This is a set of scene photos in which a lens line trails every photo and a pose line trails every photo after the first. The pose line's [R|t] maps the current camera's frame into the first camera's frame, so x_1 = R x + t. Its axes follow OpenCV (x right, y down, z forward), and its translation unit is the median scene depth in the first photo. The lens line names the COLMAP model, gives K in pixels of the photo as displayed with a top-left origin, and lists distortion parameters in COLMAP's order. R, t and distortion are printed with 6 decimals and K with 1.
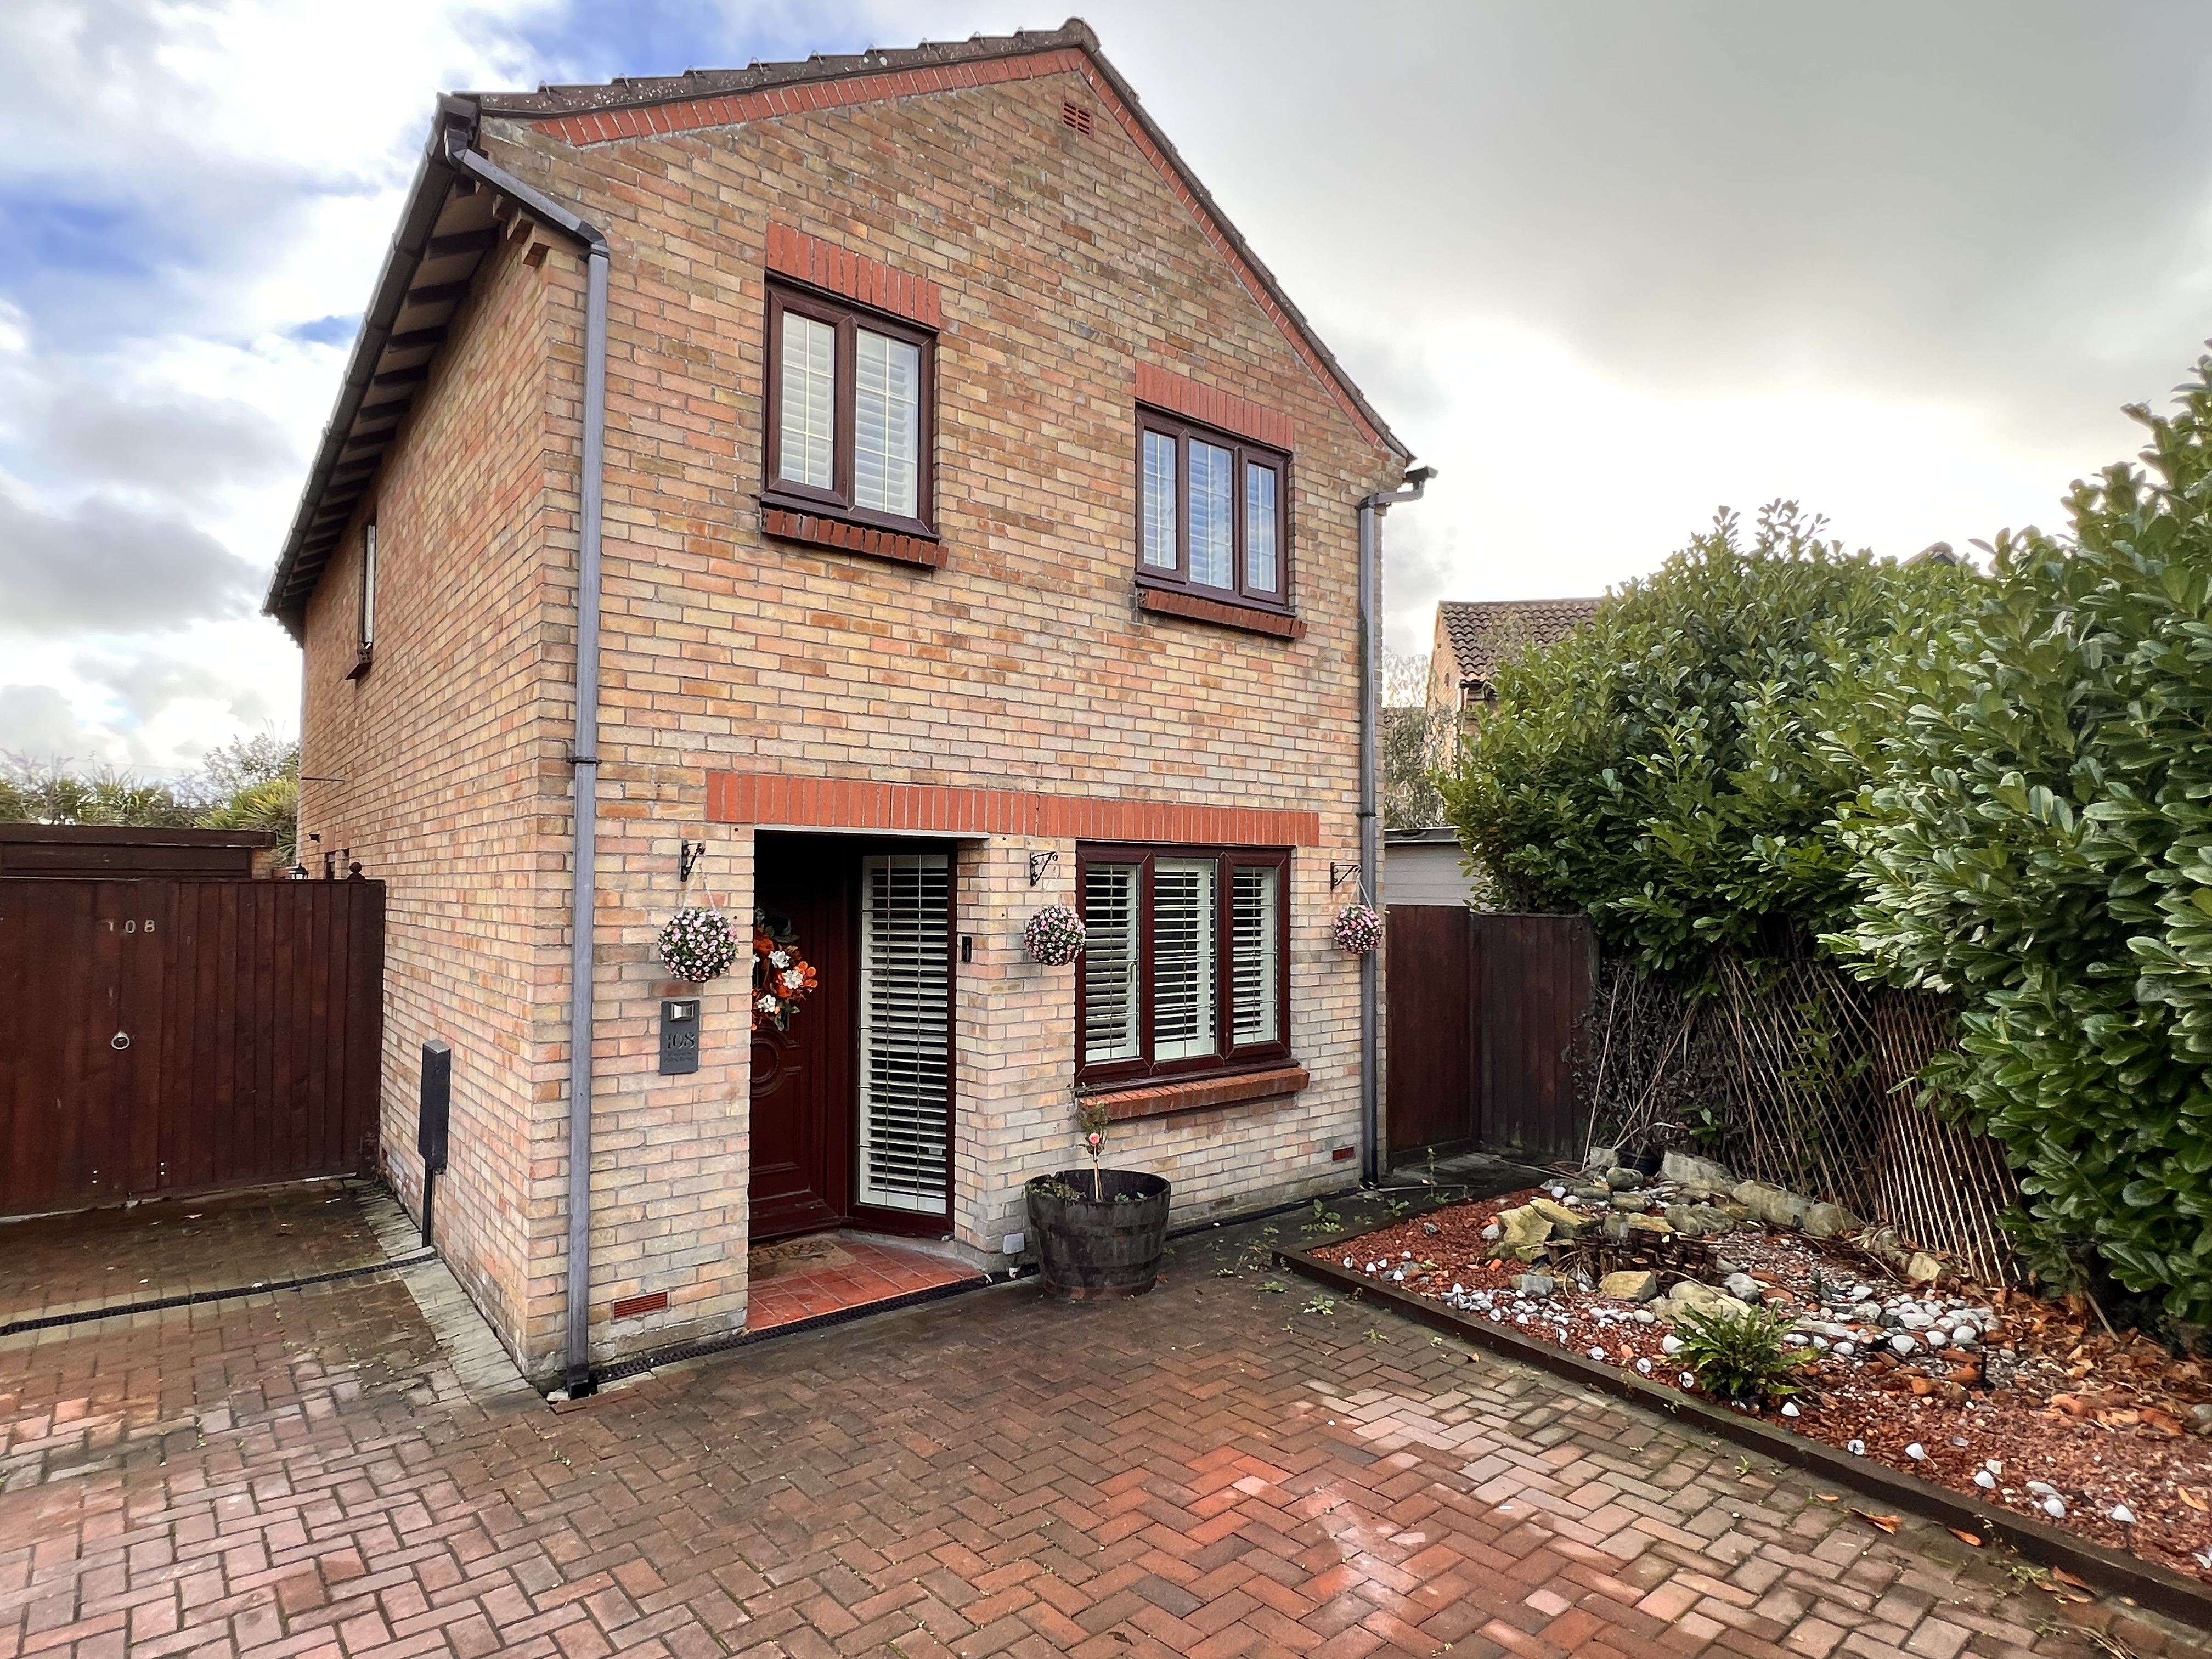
lens RADIAL K [[1163.8, 0, 1091.3], [0, 1163.8, 836.3], [0, 0, 1]] dist [-0.000020, -0.000093]
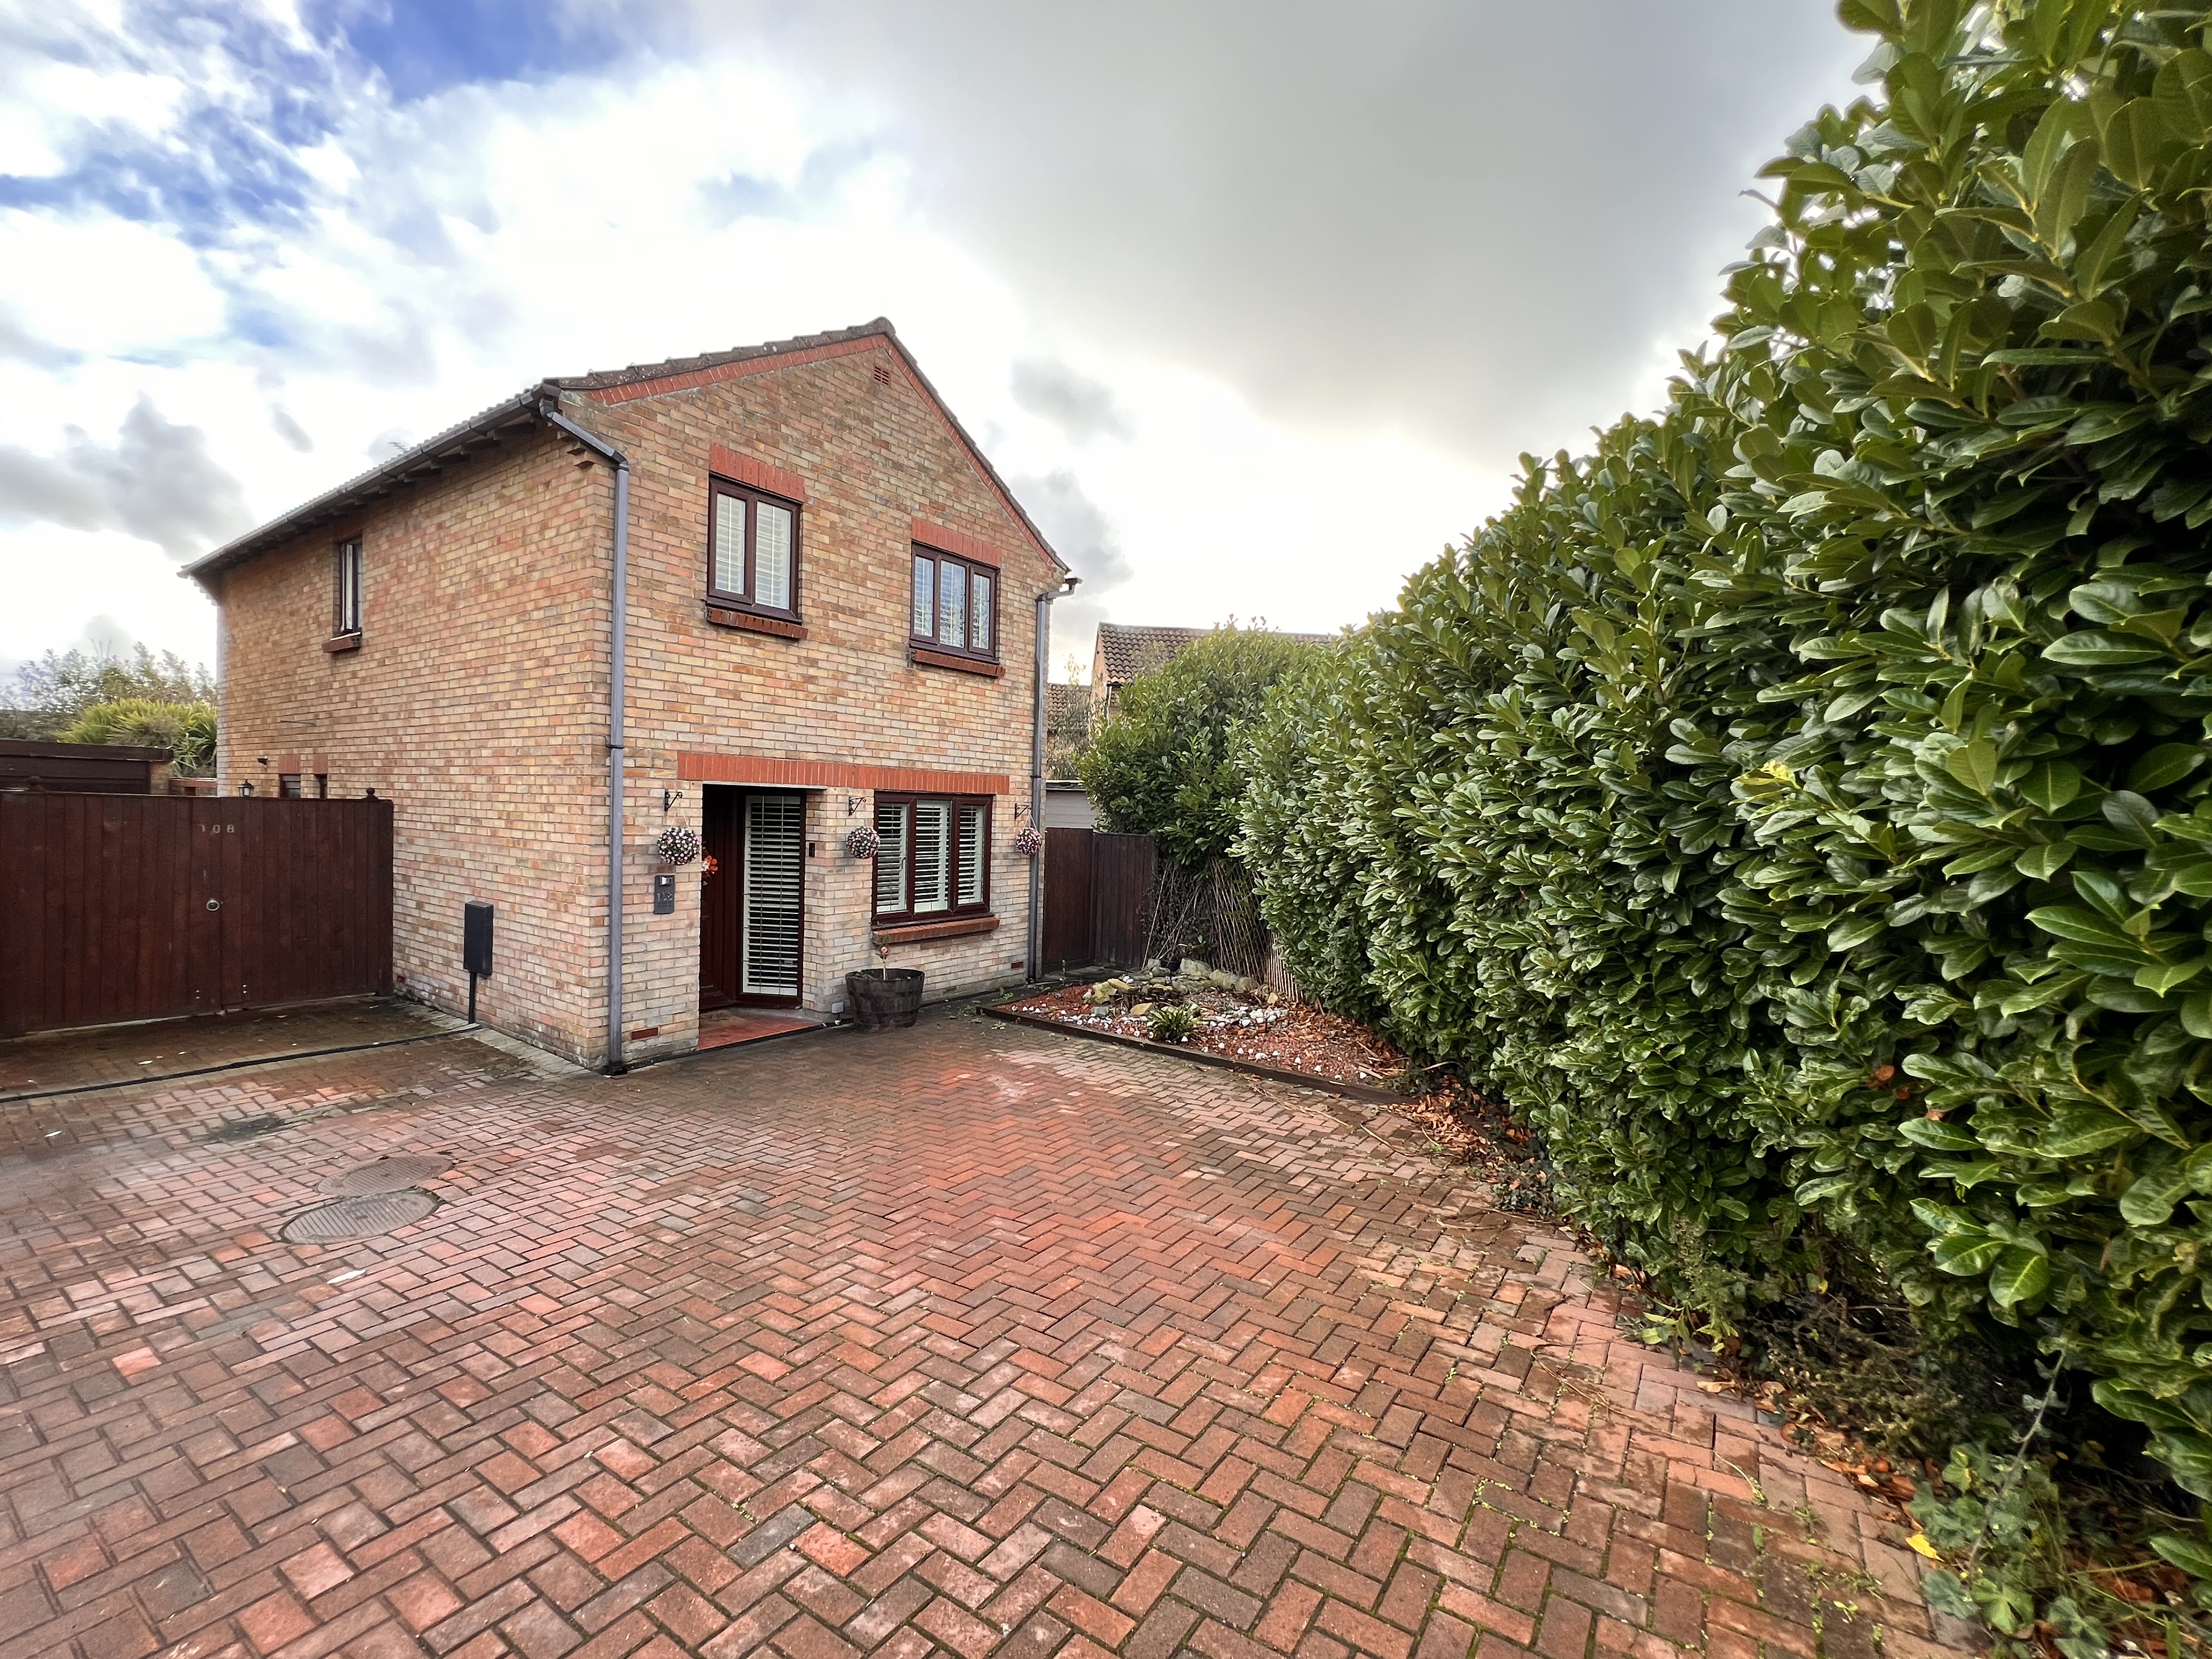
lens RADIAL K [[899.2, 0, 1089.5], [0, 899.2, 834.6], [0, 0, 1]] dist [-0.001420, 0.000014]
pose [[0.963443, 0.014862, 0.267500, -0.065675], [-0.034949, 0.996900, 0.070486, -0.039654], [-0.265624, -0.077258, 0.960976, -0.451734]]
